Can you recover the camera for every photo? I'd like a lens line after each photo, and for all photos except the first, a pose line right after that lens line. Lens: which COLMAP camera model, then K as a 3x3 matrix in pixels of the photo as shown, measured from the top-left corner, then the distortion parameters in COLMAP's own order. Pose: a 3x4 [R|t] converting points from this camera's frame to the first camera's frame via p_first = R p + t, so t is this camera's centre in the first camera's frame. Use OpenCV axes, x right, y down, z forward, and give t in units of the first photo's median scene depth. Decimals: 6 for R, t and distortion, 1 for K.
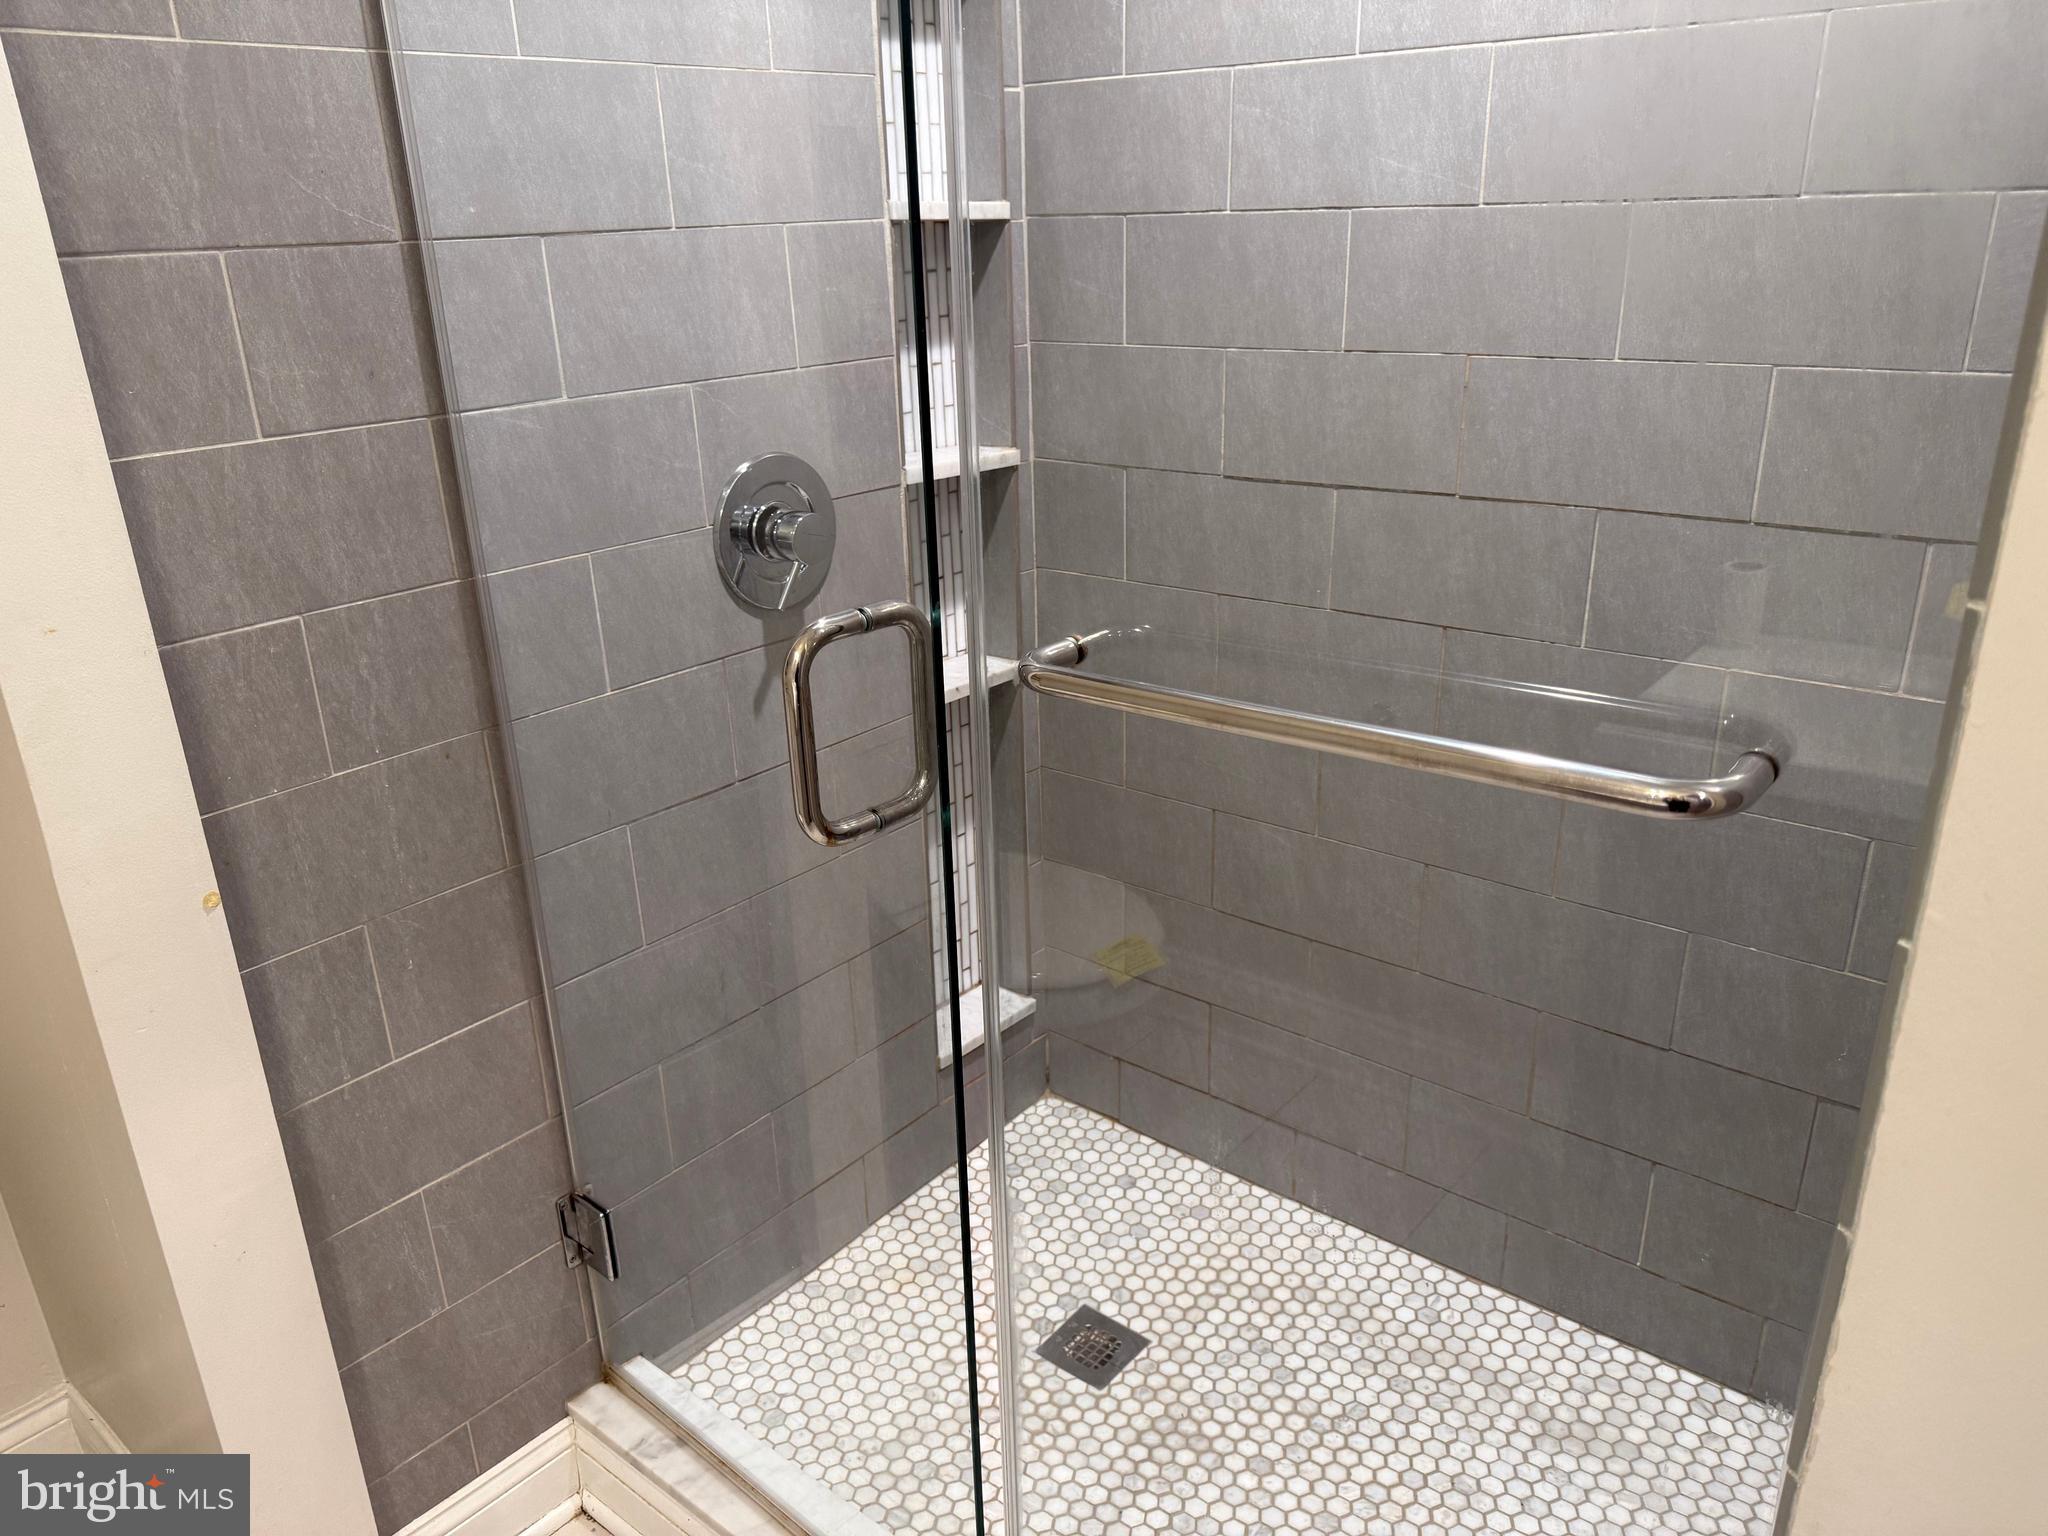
lens RADIAL K [[1447.4, 0, 992.1], [0, 1447.4, 774.4], [0, 0, 1]] dist [0.060138, -0.073154]
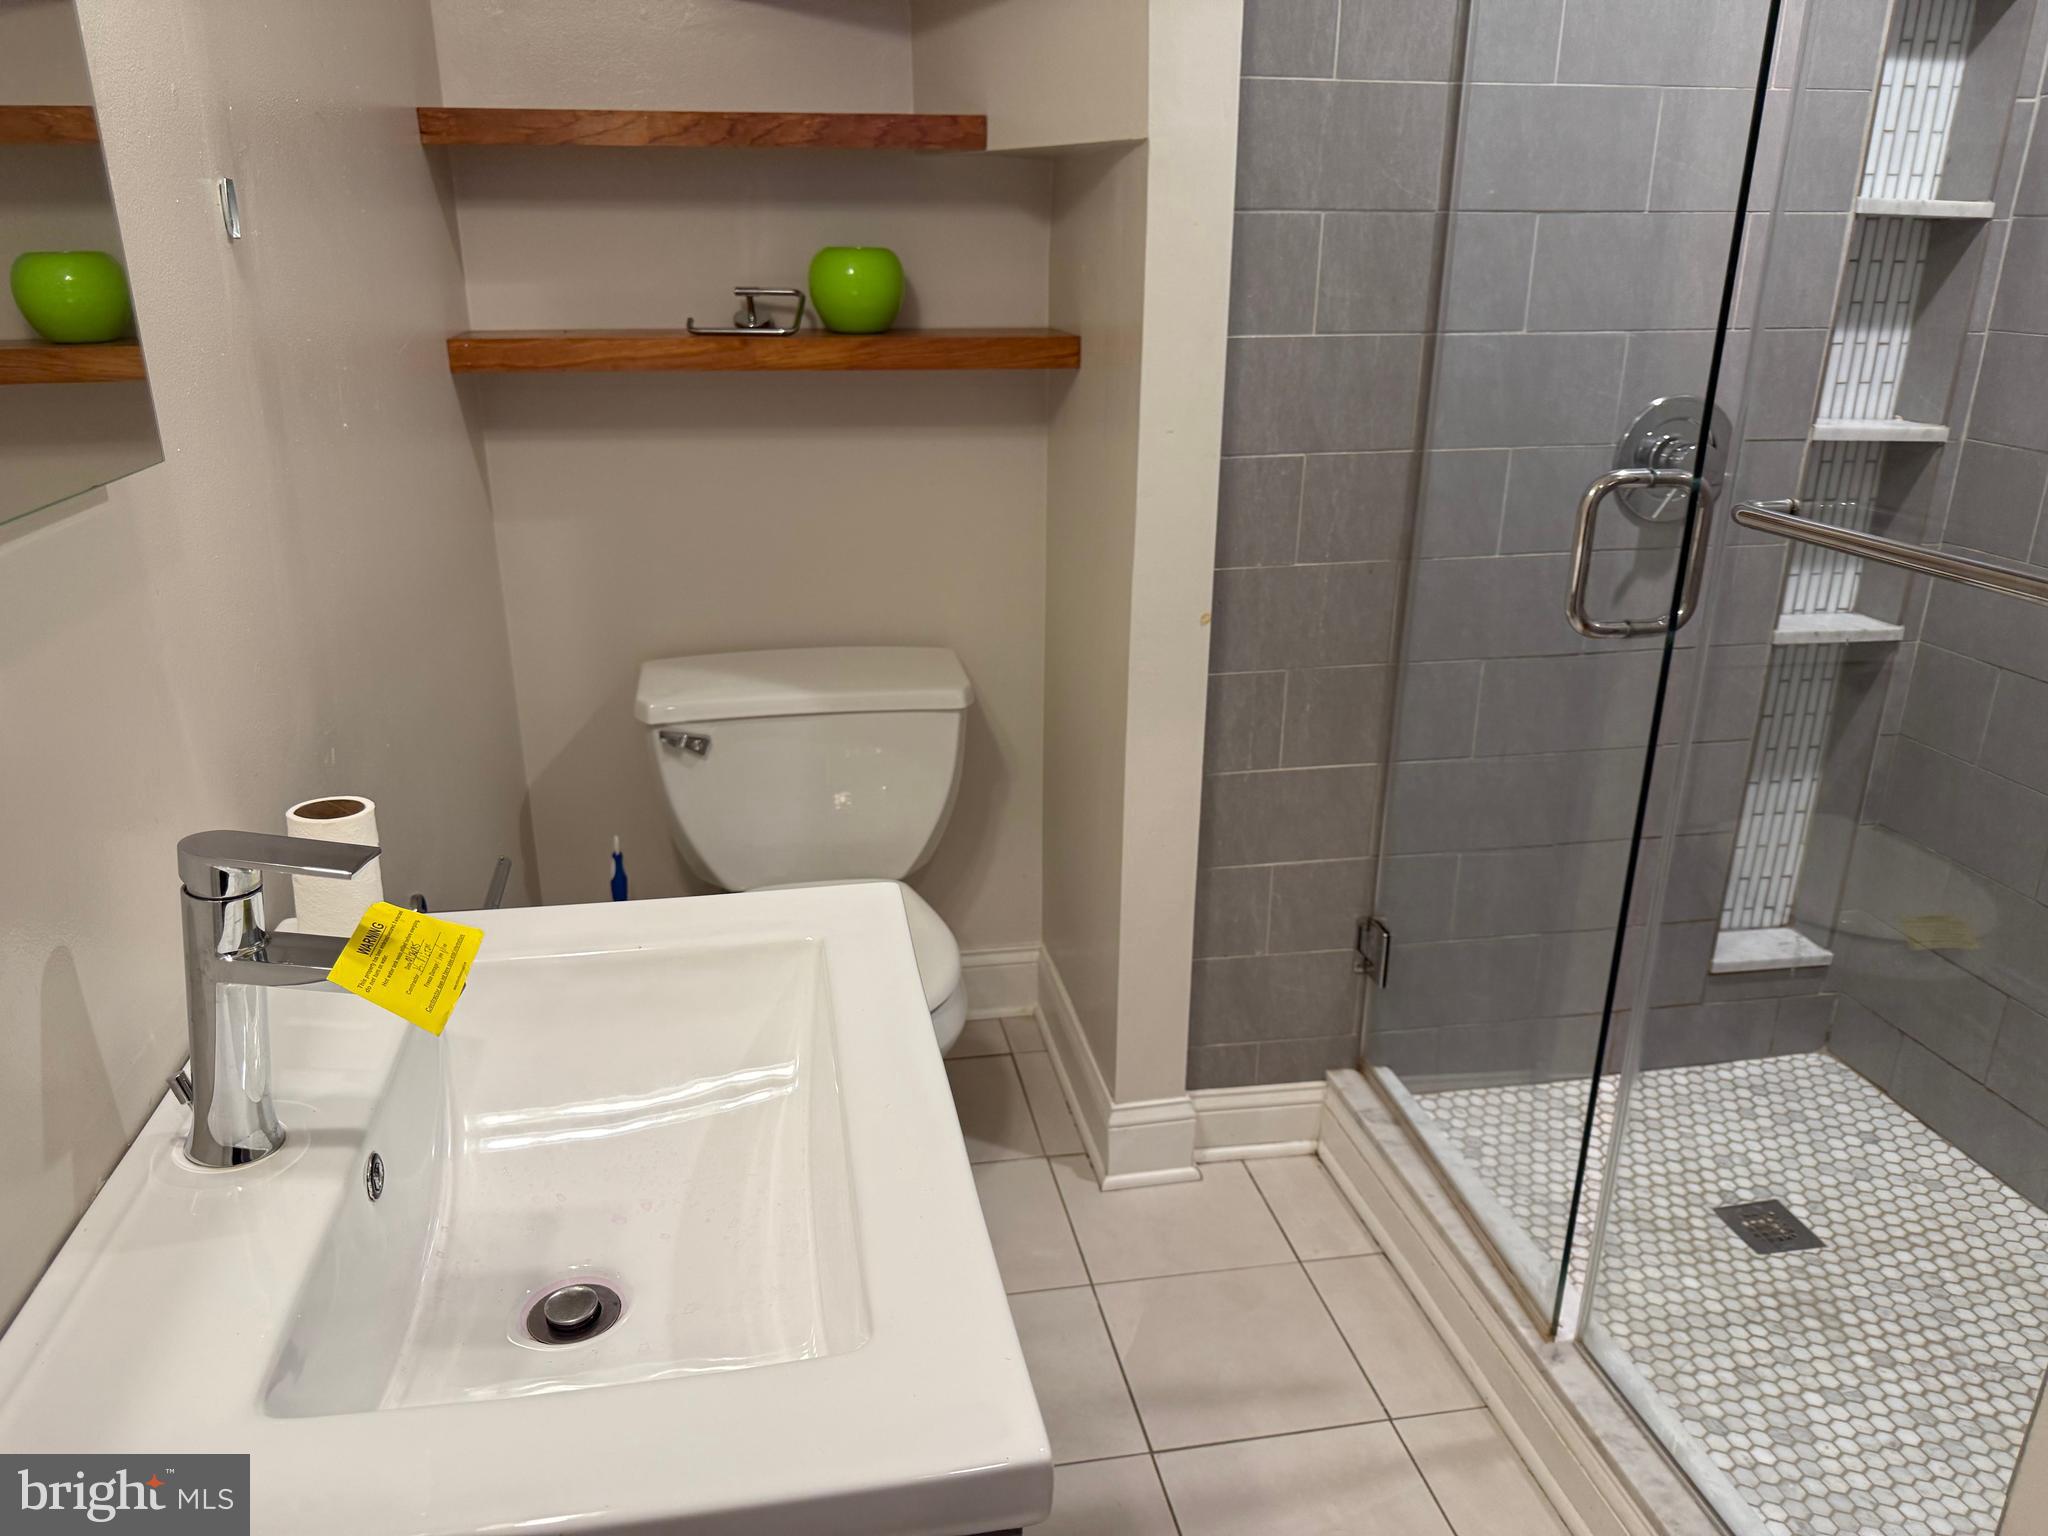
lens RADIAL K [[1493.7, 0, 1024.0], [0, 1493.7, 768.0], [0, 0, 1]] dist [0.036256, -0.035113]
pose [[0.787764, 0.254399, -0.560990, 0.216451], [-0.258464, 0.963194, 0.073847, 0.142887], [0.559129, 0.086821, 0.824522, -0.358844]]
